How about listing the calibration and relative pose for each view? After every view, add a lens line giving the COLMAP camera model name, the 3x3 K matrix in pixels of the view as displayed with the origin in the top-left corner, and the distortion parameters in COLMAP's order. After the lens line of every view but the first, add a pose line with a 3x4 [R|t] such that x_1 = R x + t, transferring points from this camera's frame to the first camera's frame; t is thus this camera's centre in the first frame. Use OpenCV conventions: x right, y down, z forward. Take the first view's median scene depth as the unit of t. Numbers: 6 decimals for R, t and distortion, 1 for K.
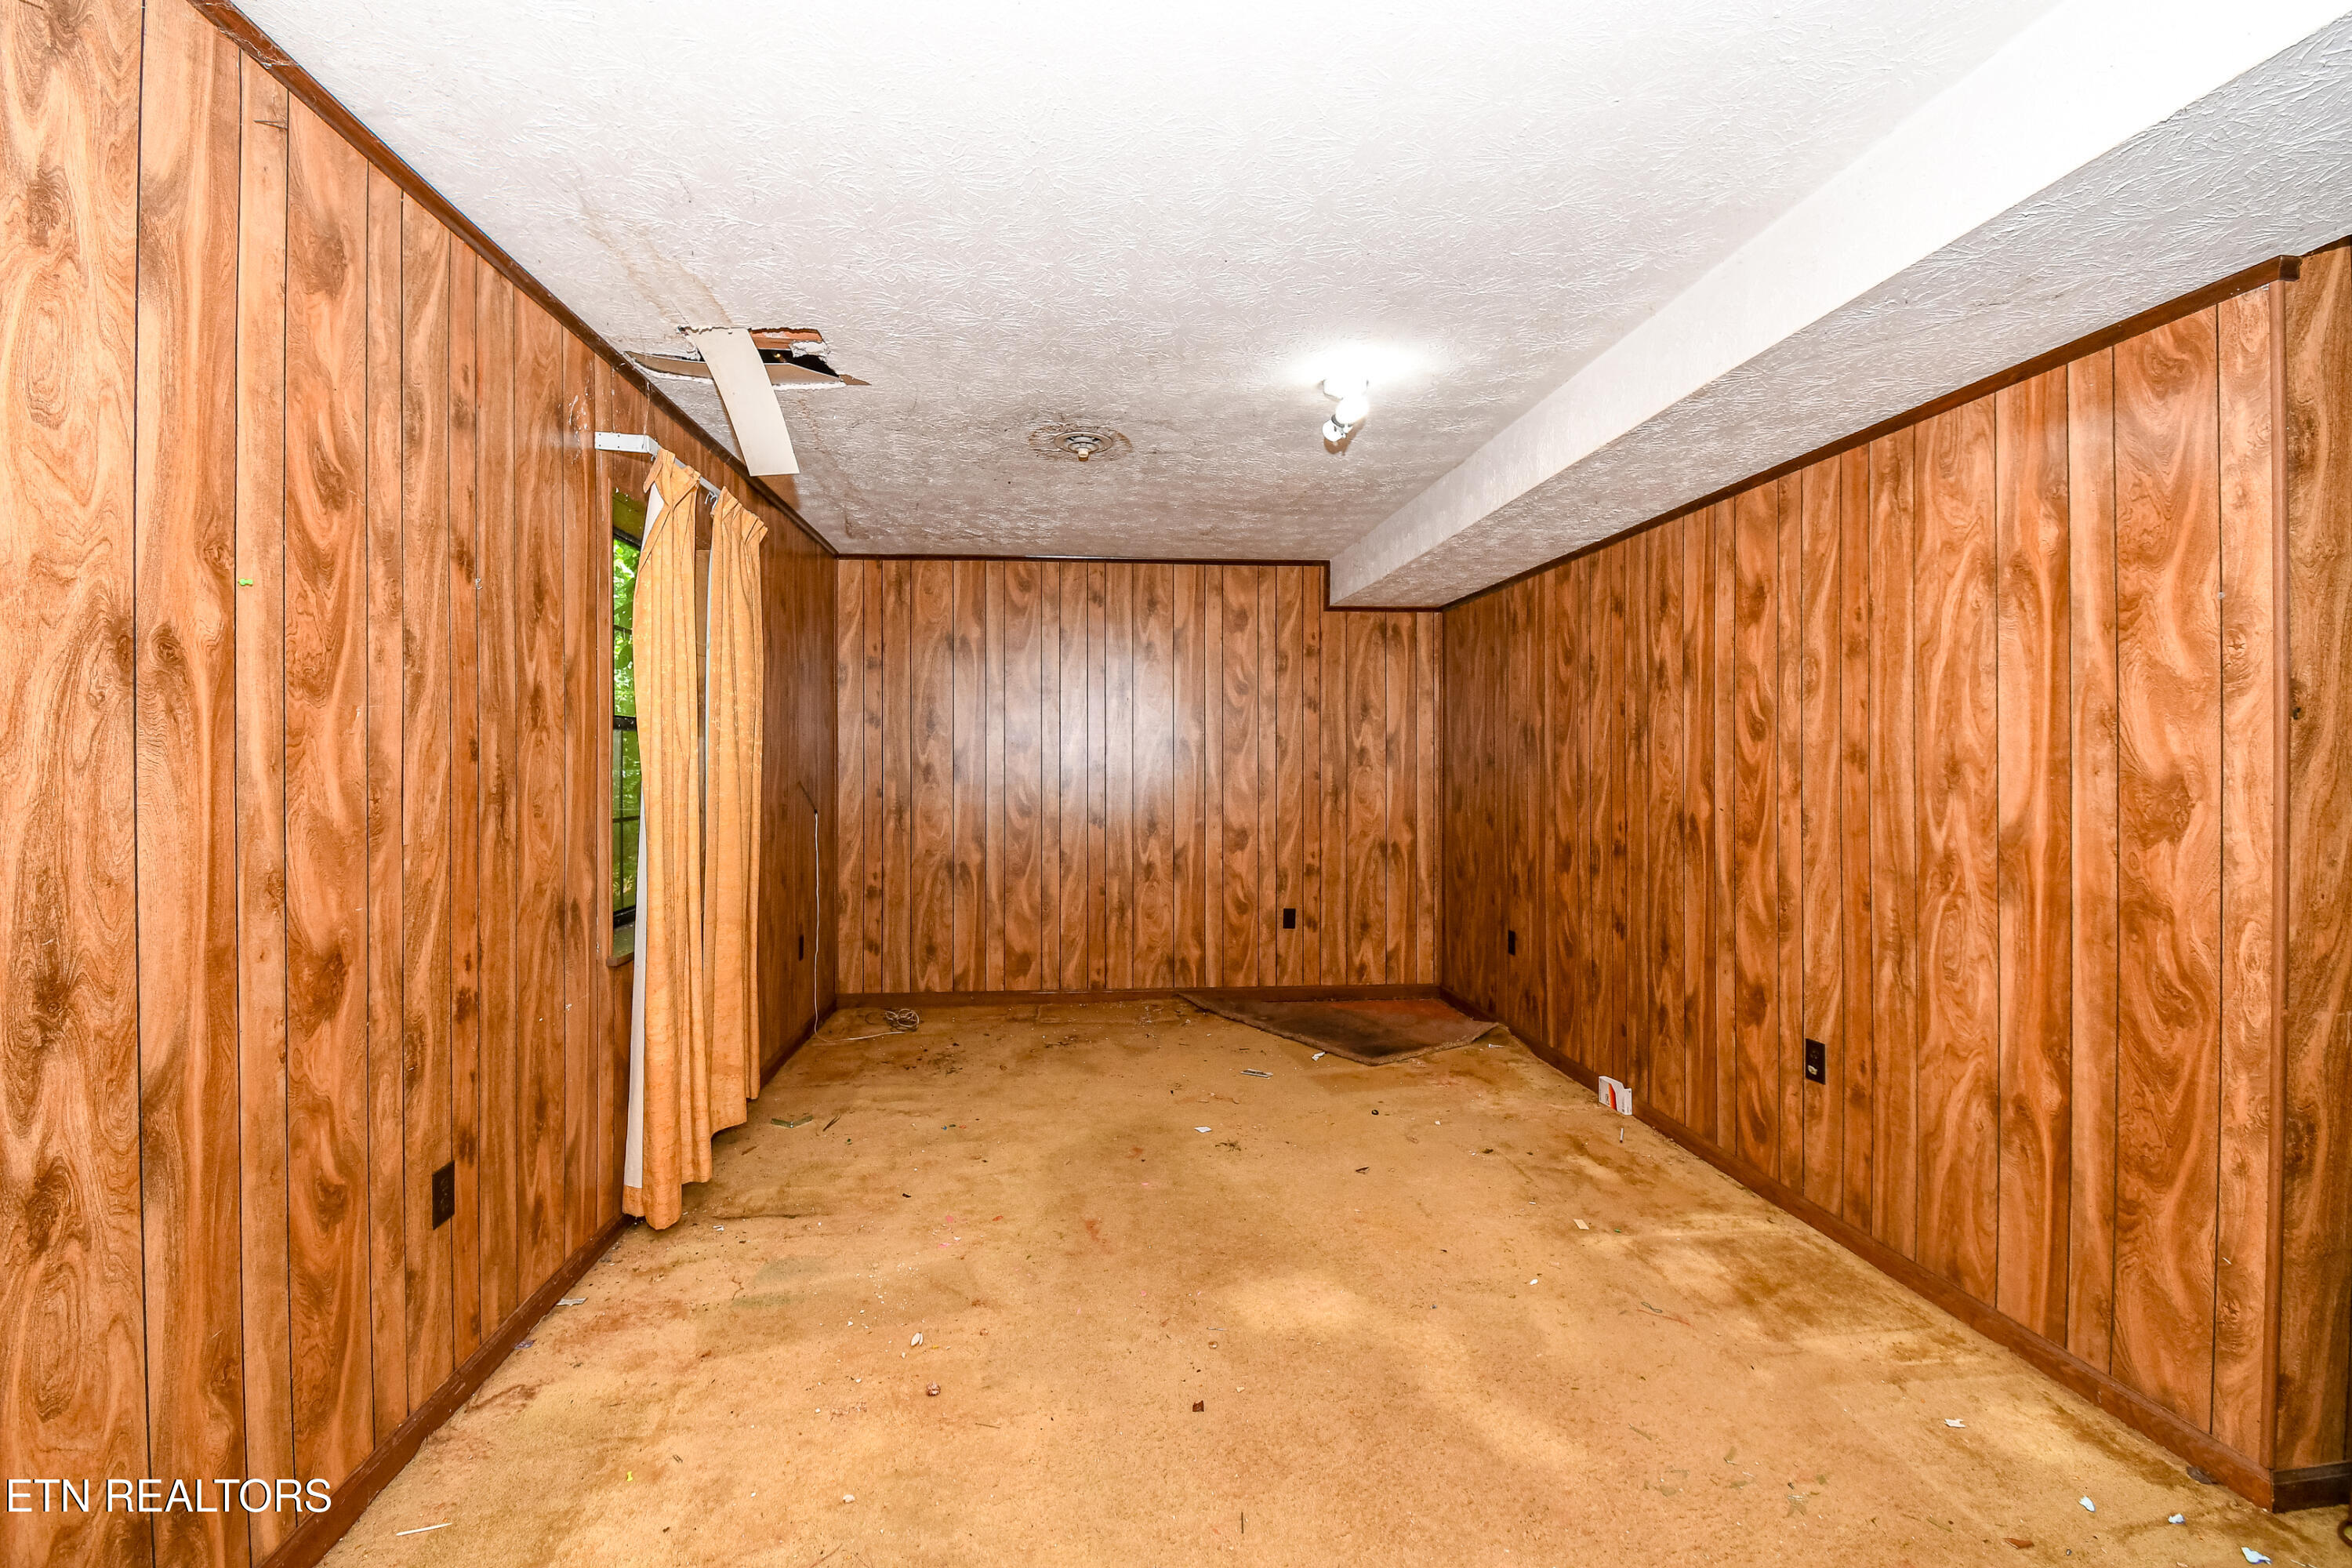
lens RADIAL K [[1046.4, 0, 1167.4], [0, 1046.4, 753.9], [0, 0, 1]] dist [0.024518, -0.021246]
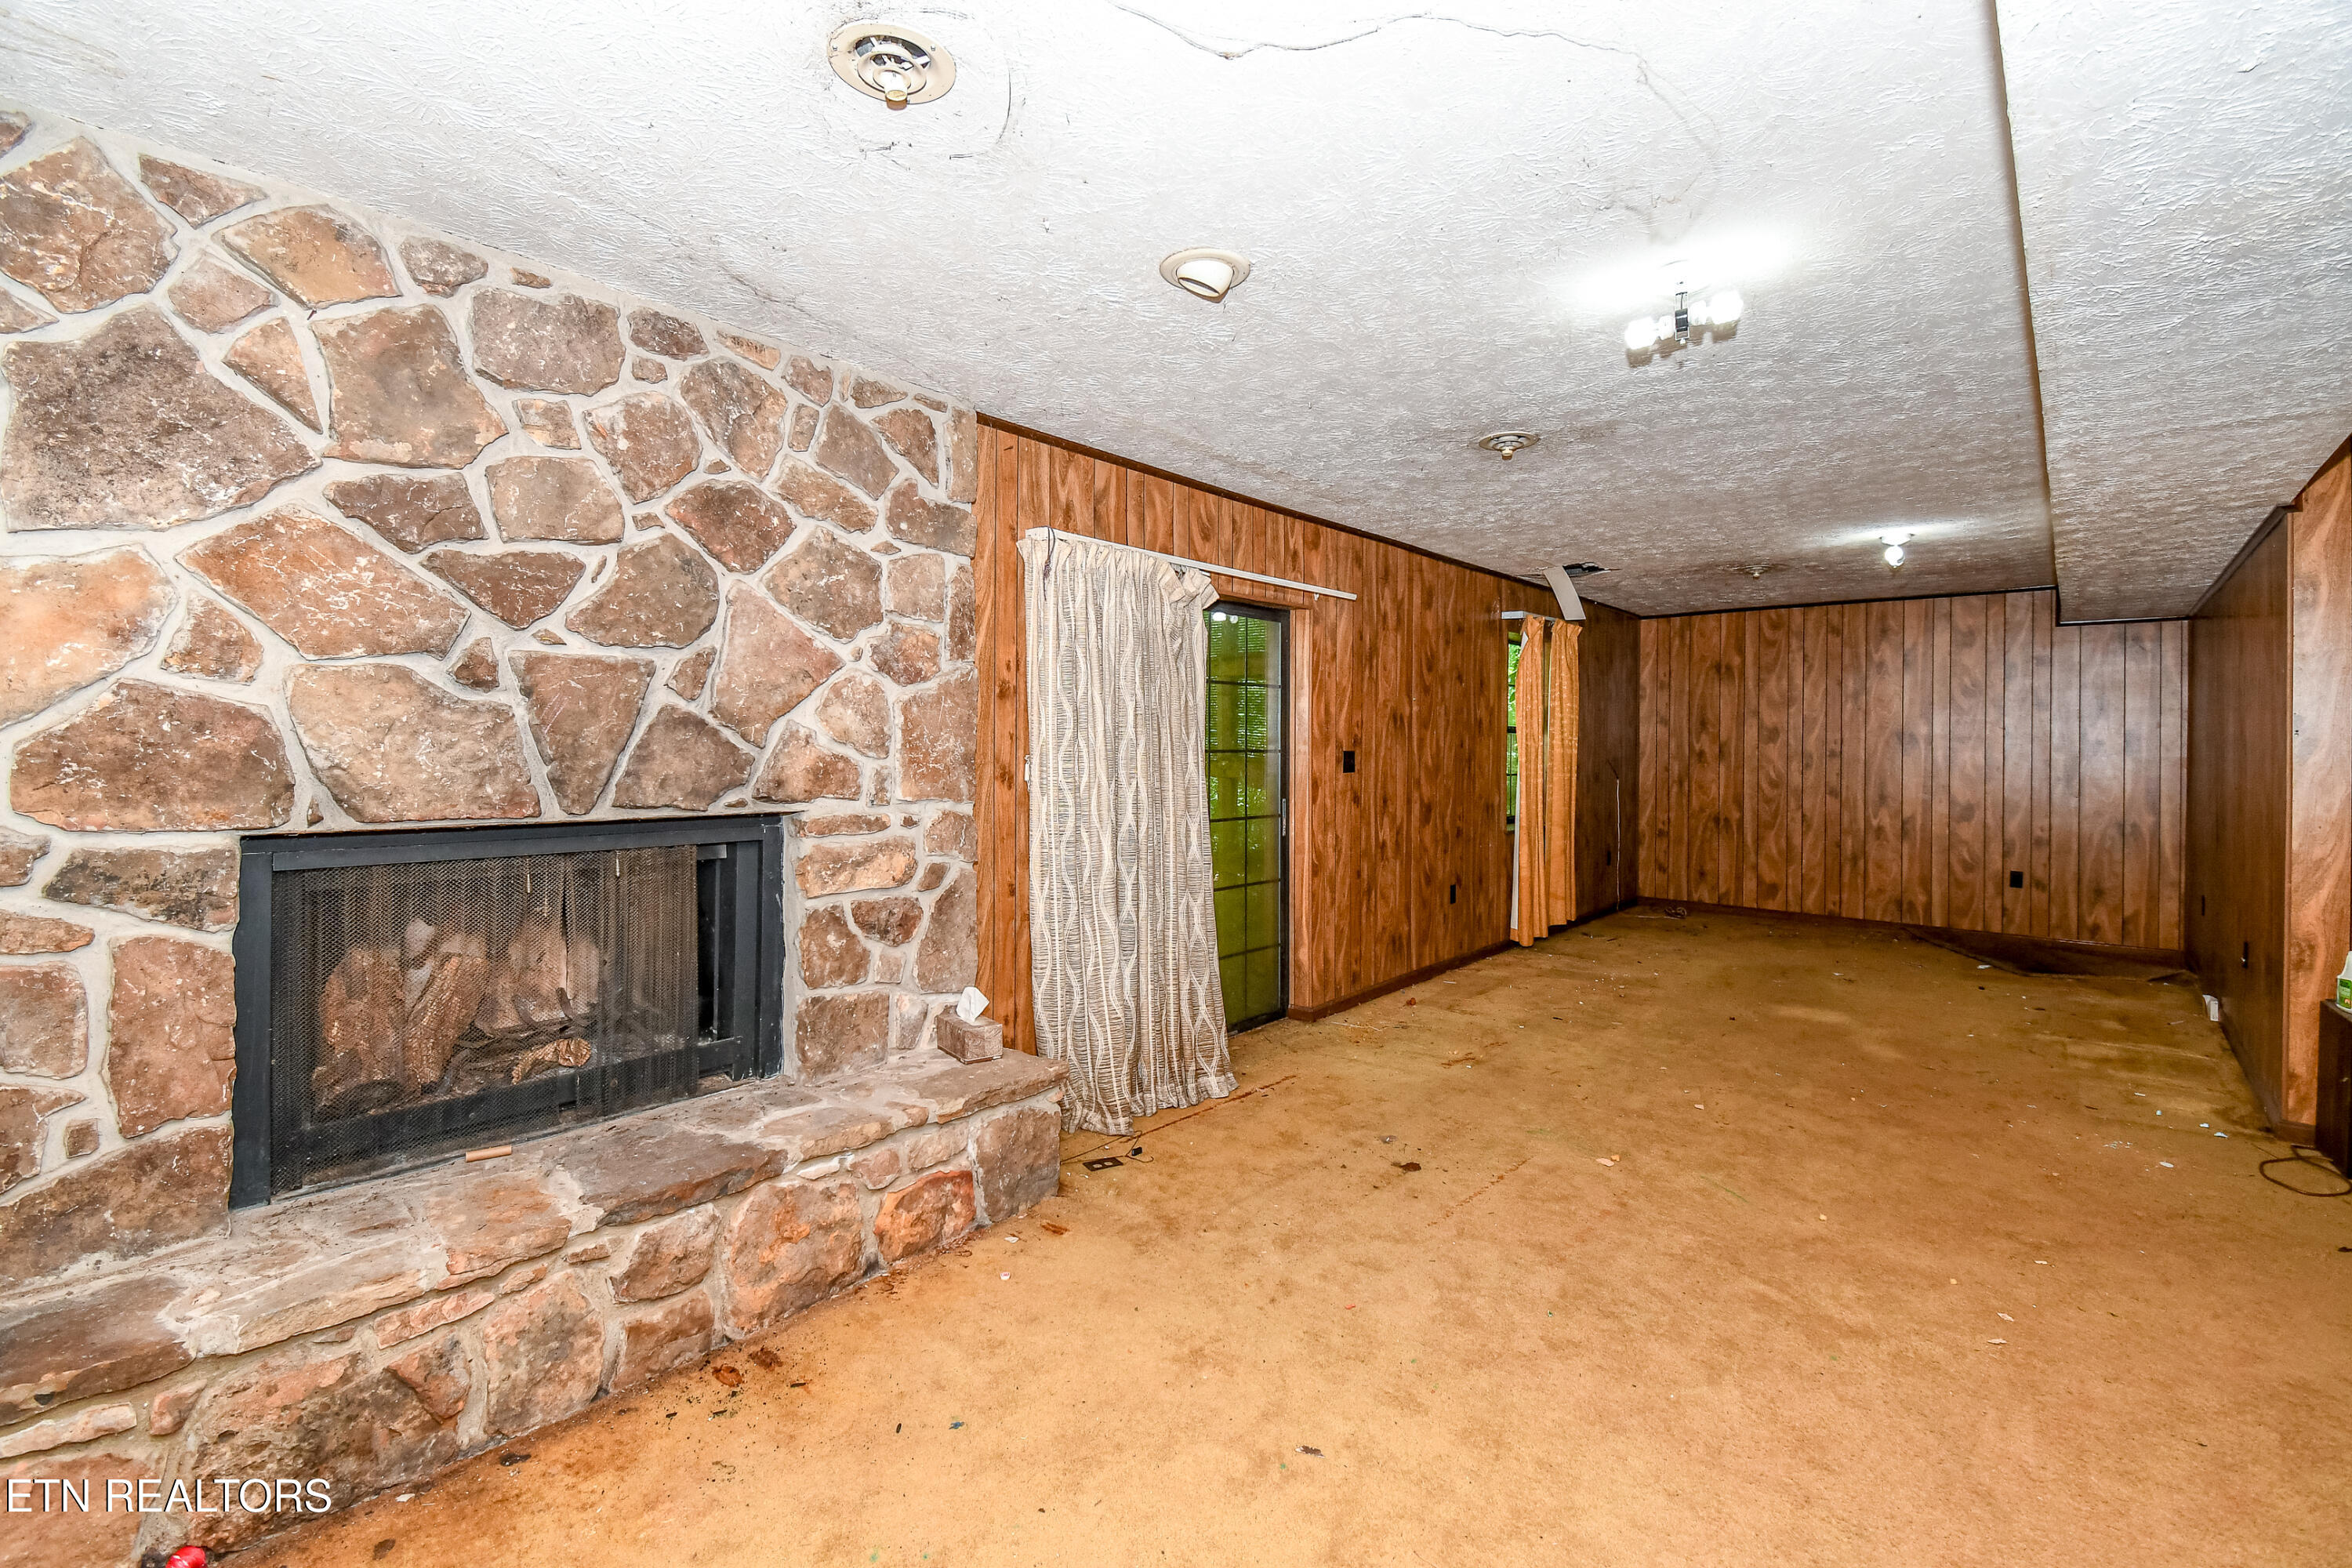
lens RADIAL K [[1046.4, 0, 1167.4], [0, 1046.4, 753.9], [0, 0, 1]] dist [0.024518, -0.021246]
pose [[0.699327, 0.014976, -0.714645, 0.817809], [-0.003383, 0.999839, 0.017643, -0.024020], [0.714794, -0.009921, 0.699265, -1.564566]]
